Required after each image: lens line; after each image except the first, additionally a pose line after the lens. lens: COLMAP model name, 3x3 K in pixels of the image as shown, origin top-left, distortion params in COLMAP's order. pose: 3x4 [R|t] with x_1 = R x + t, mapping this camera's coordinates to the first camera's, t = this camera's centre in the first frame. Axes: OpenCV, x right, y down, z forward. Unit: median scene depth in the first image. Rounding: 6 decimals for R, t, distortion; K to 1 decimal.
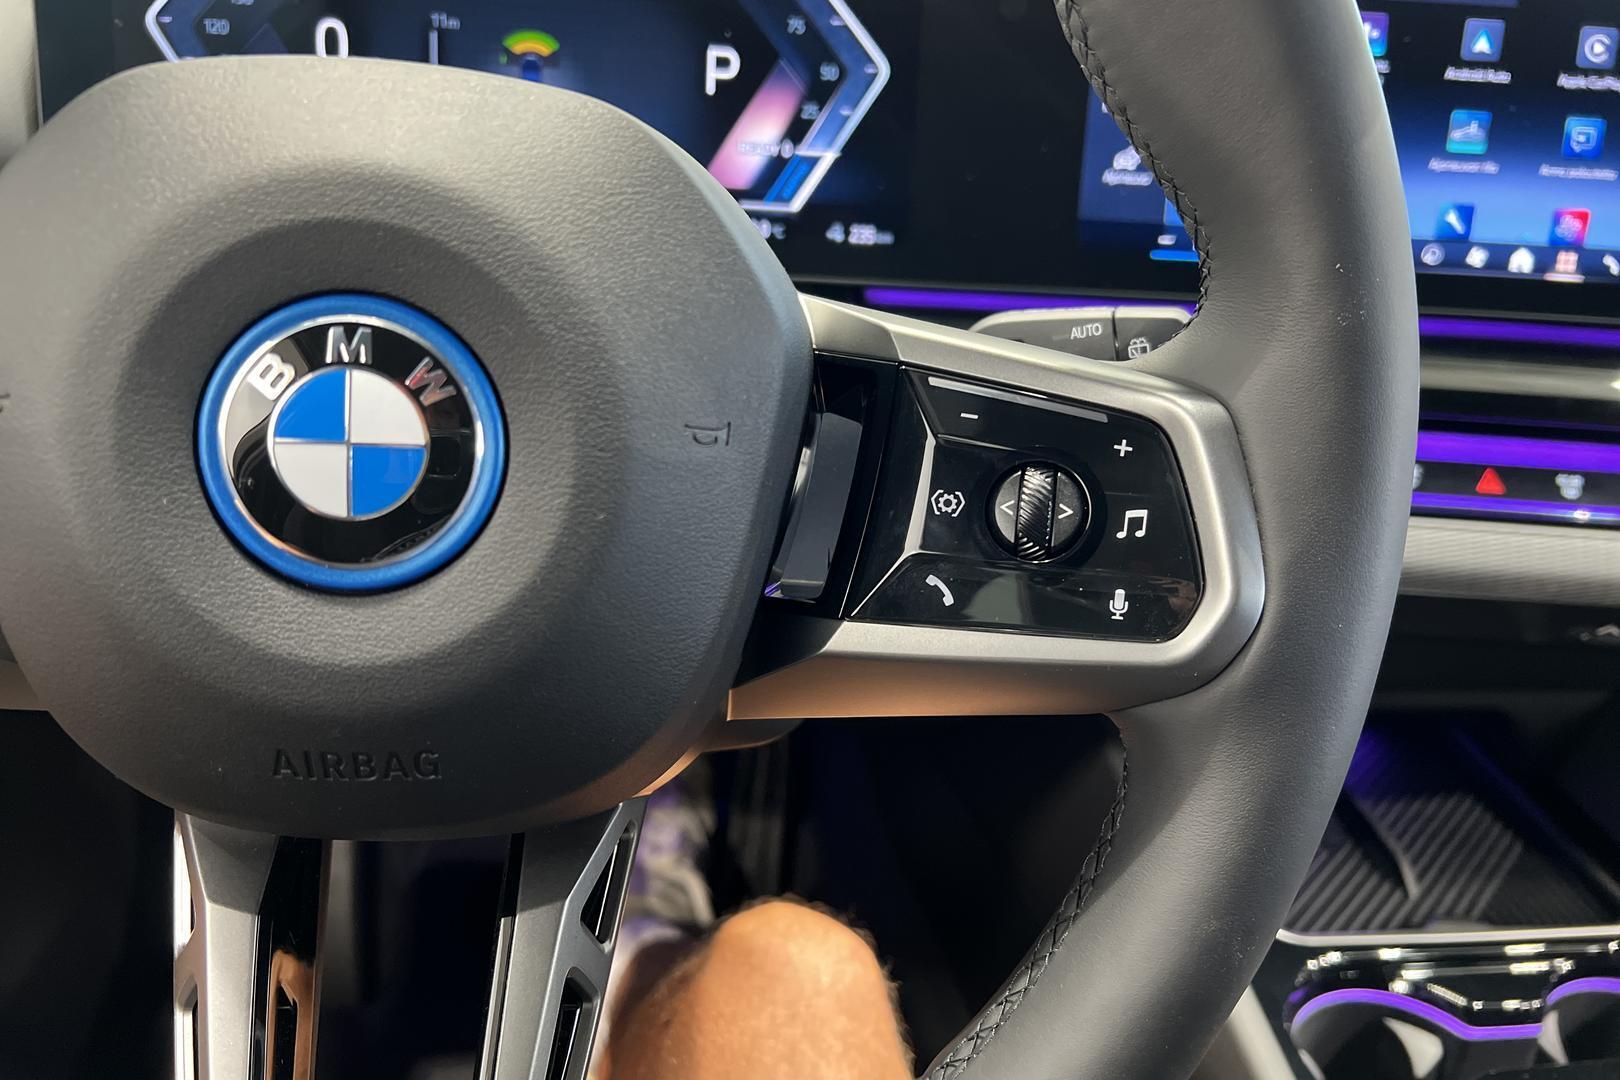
lens RADIAL K [[1238.8, 0, 782.4], [0, 1238.8, 547.2], [0, 0, 1]] dist [0.038430, -0.039884]
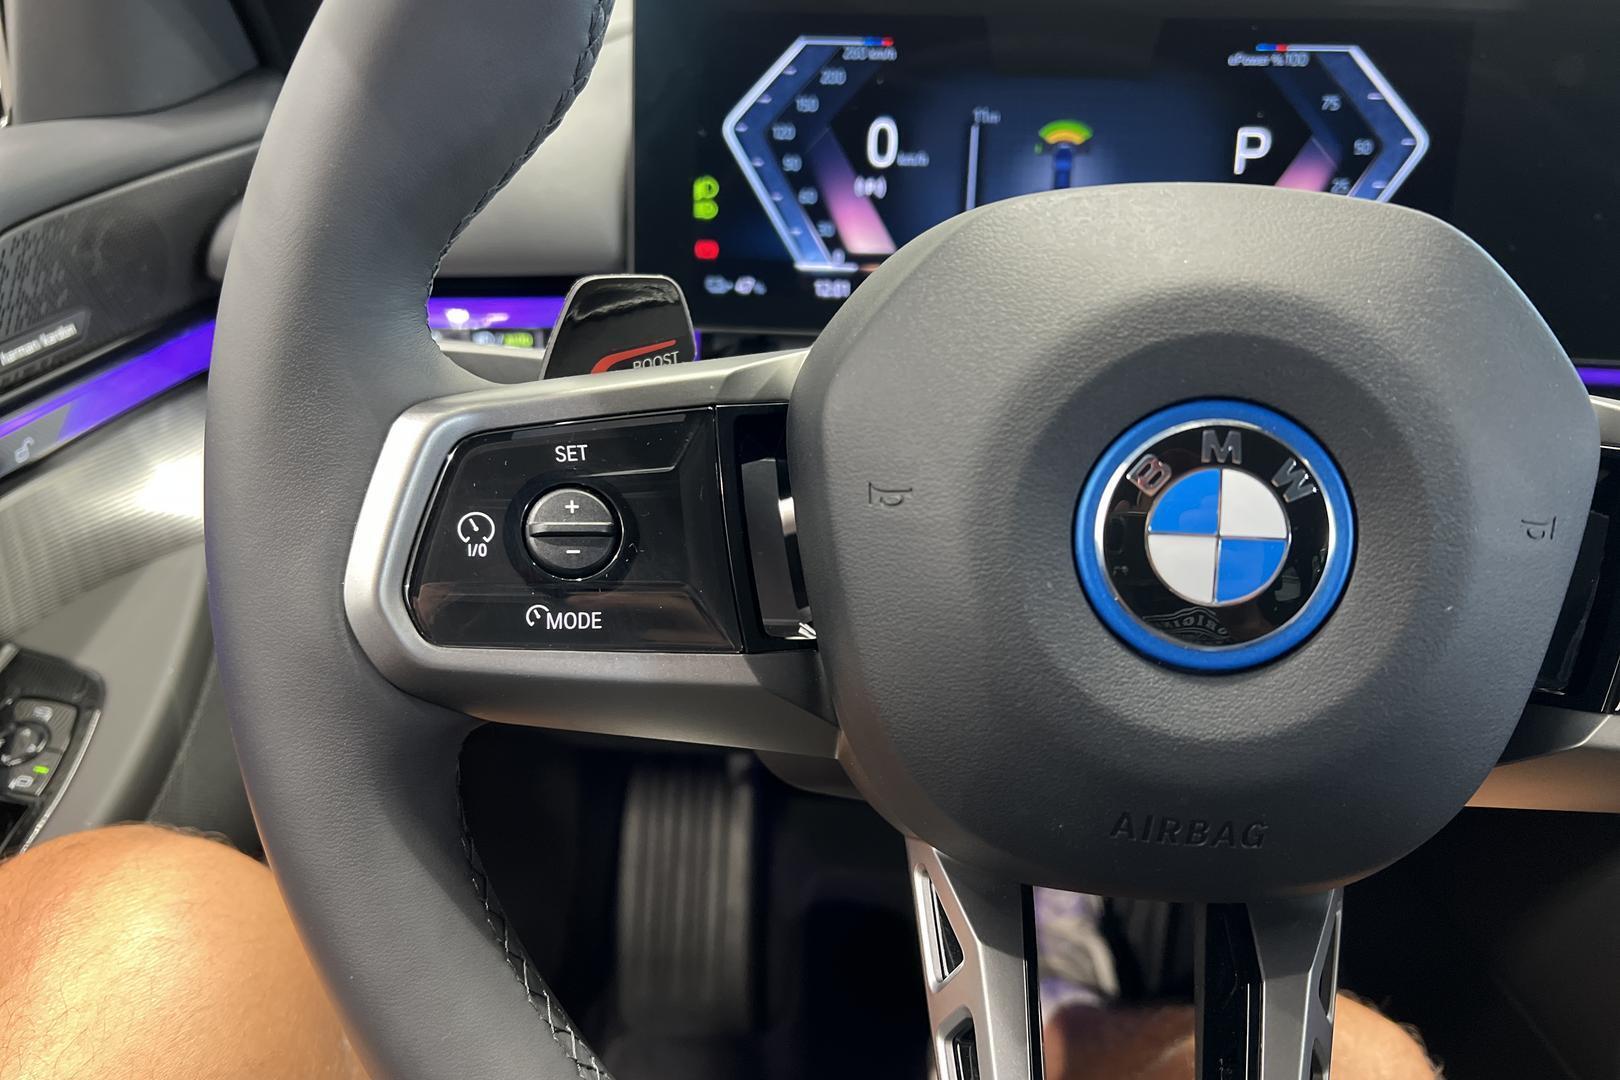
lens RADIAL K [[1238.8, 0, 806.1], [0, 1238.8, 557.6], [0, 0, 1]] dist [0.038430, -0.039884]
pose [[0.981272, 0.023111, -0.191237, -0.485983], [-0.029414, 0.999111, -0.030184, -0.020597], [0.190370, 0.035244, 0.981080, -0.137478]]
